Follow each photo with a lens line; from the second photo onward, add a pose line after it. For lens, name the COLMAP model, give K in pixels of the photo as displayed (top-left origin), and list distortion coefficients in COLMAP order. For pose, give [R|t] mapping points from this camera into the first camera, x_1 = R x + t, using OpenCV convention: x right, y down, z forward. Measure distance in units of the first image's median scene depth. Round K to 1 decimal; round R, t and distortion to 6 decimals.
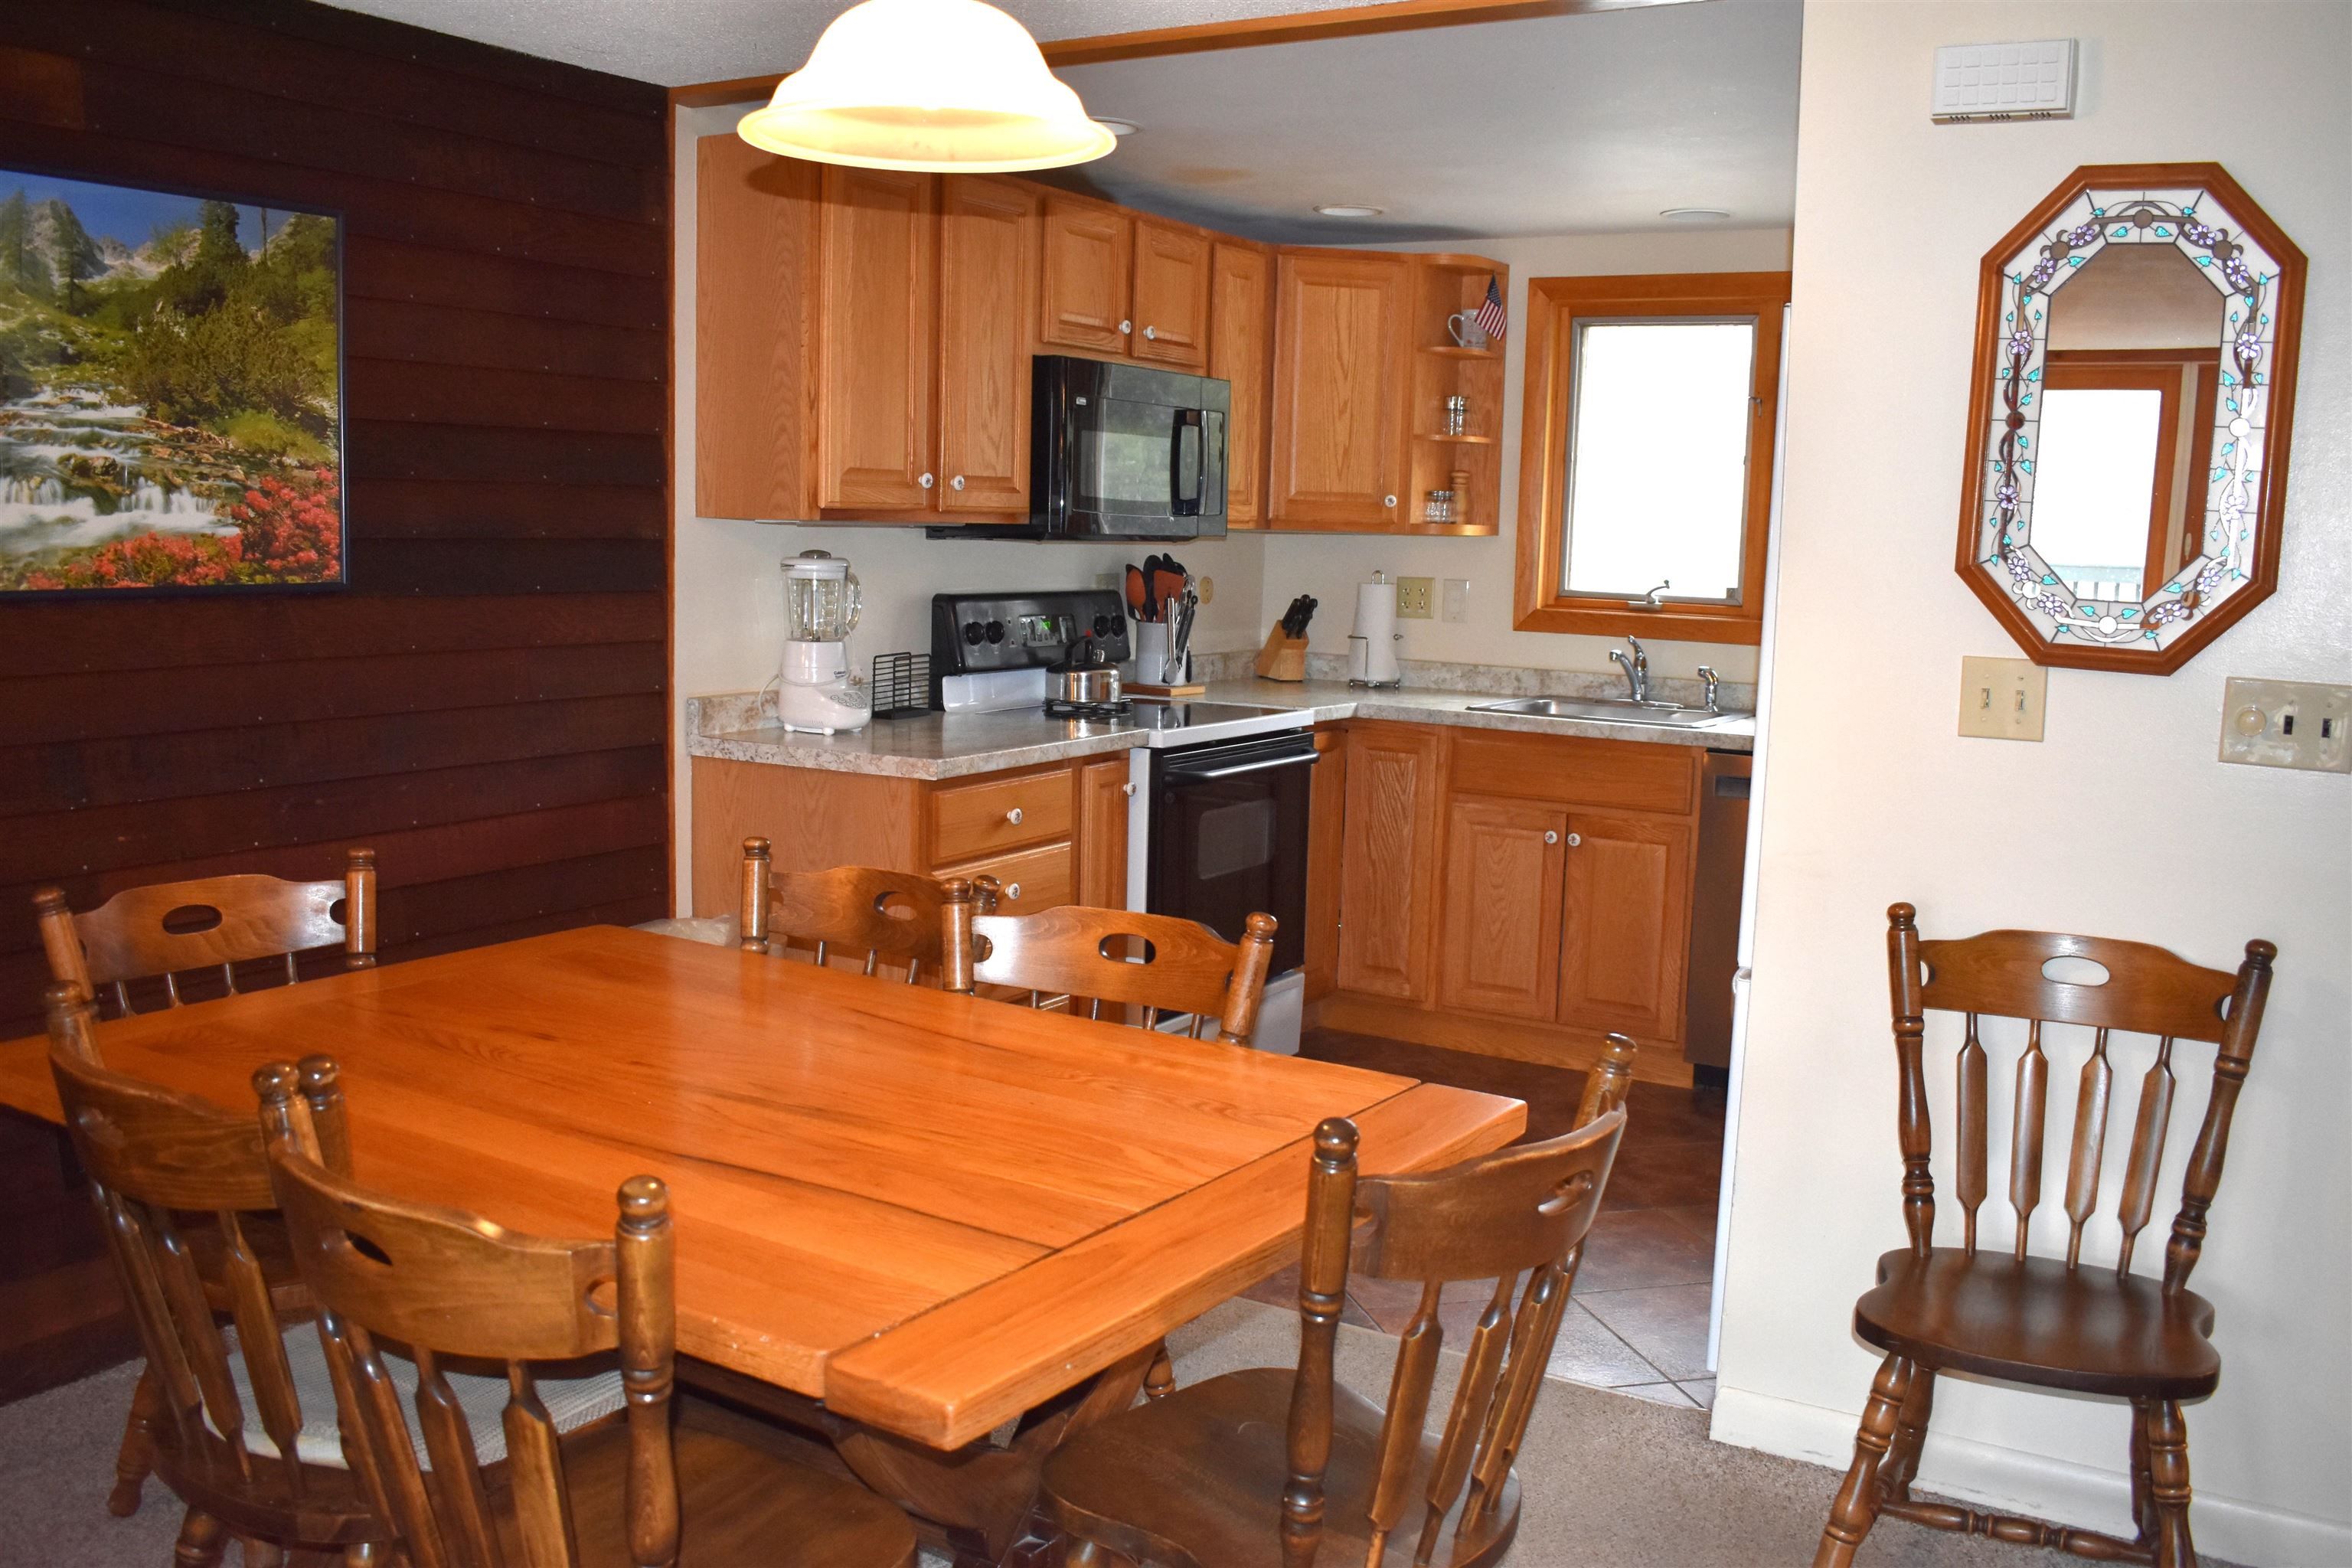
lens RADIAL K [[2055.4, 0, 1178.9], [0, 2055.4, 779.8], [0, 0, 1]] dist [-0.087544, 0.010964]
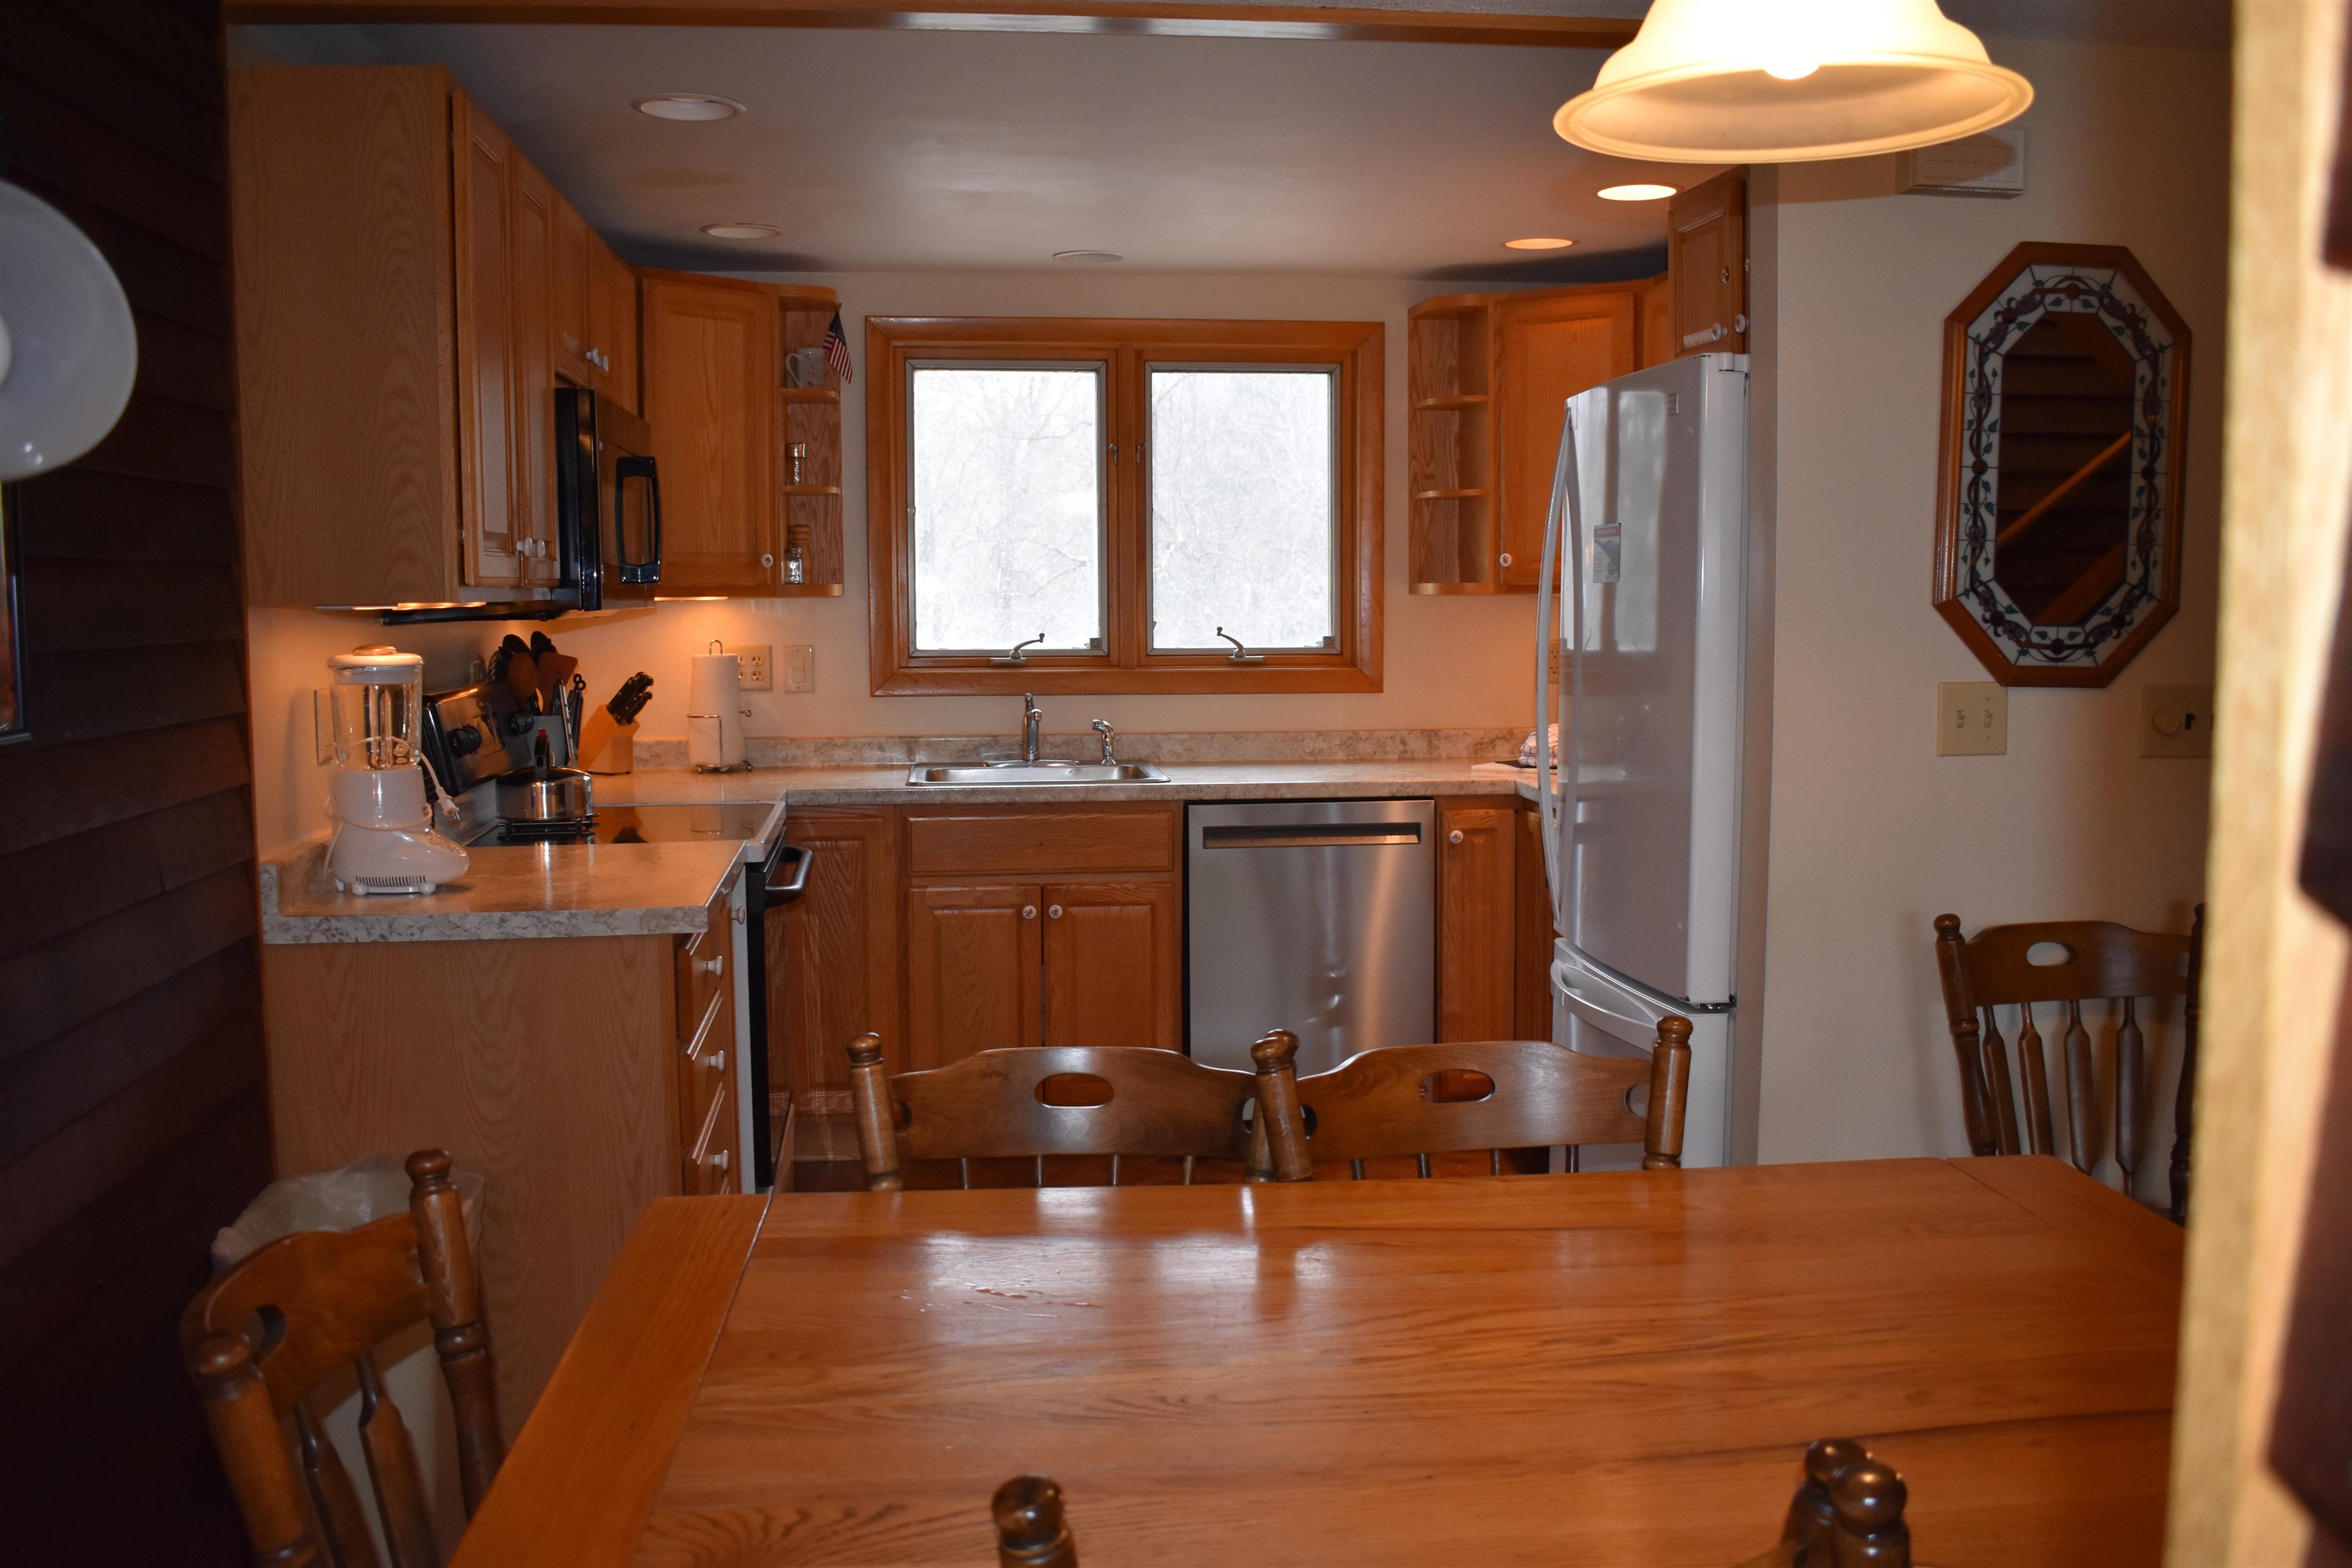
lens RADIAL K [[2055.7, 0, 1177.9], [0, 2055.7, 775.5], [0, 0, 1]] dist [-0.089061, 0.013257]
pose [[0.788378, -0.088027, 0.608861, -0.331770], [0.104904, 0.994451, 0.007941, -0.034462], [-0.606181, 0.057611, 0.793237, 0.210974]]
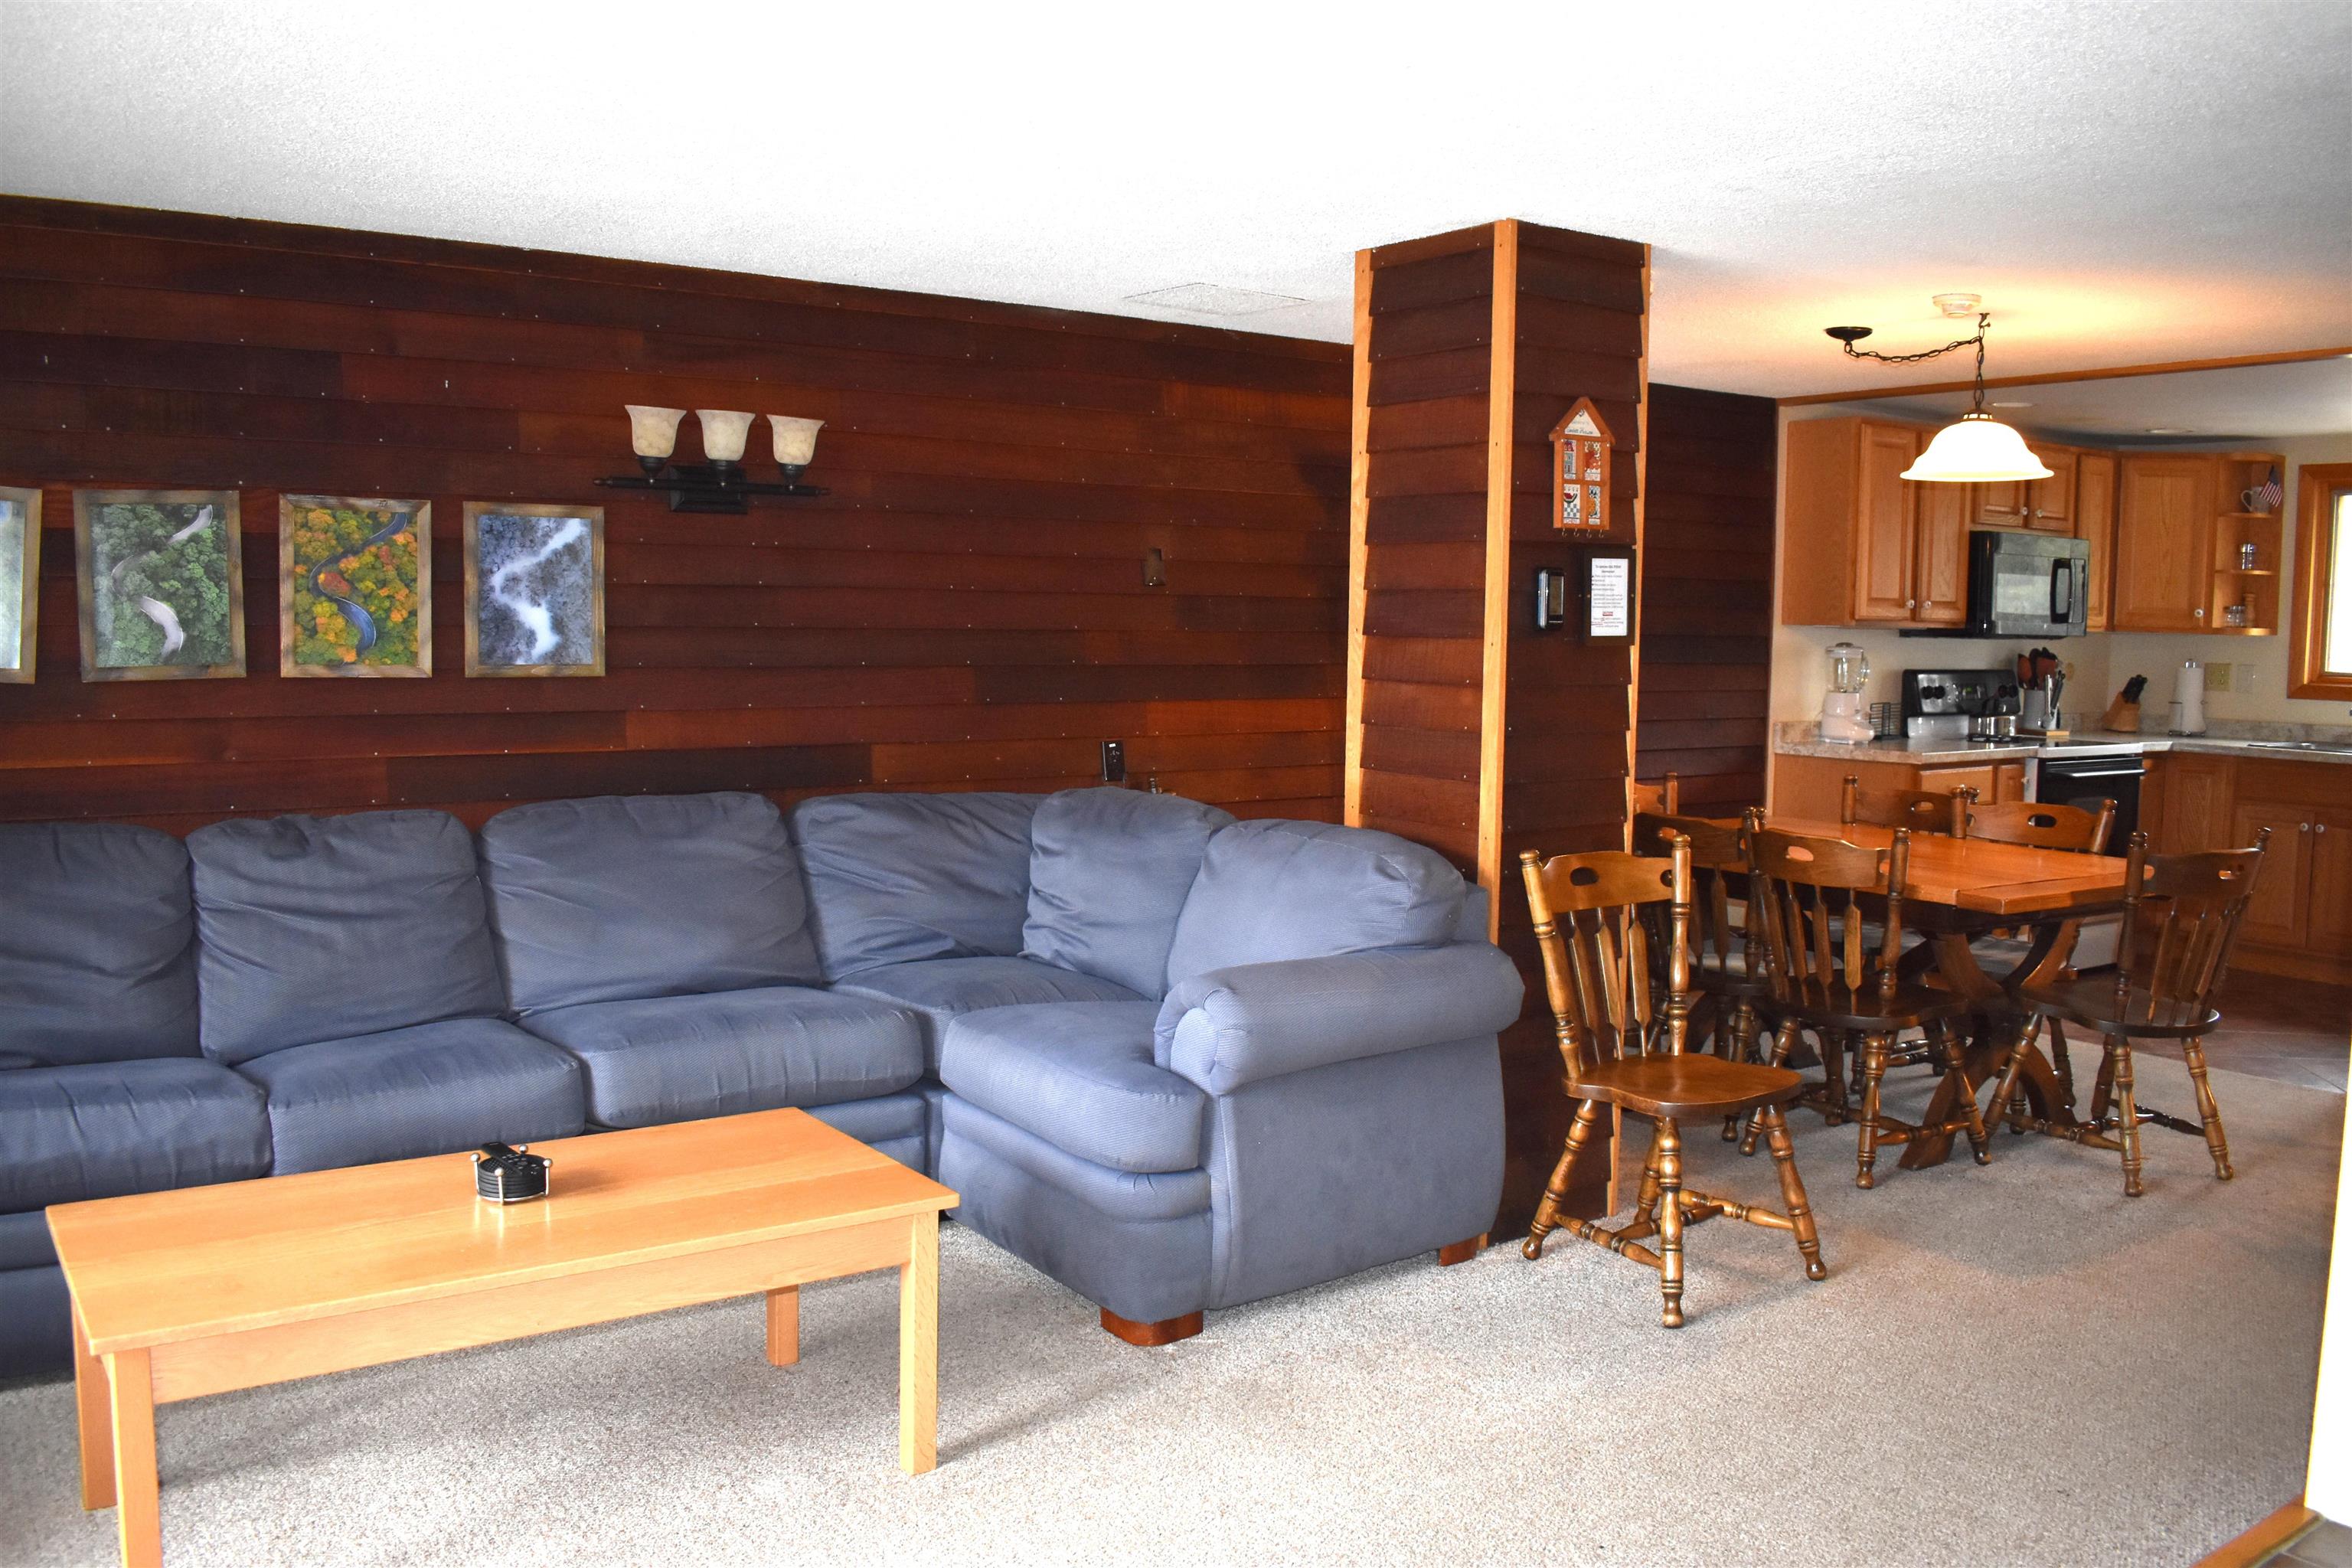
lens RADIAL K [[1882.5, 0, 1176.0], [0, 1882.5, 784.0], [0, 0, 1]] dist [-0.089243, 0.005448]
pose [[0.910756, 0.021481, -0.412386, -0.029484], [-0.040771, 0.998444, -0.038034, 0.083130], [0.410927, 0.051453, 0.910215, -0.614425]]
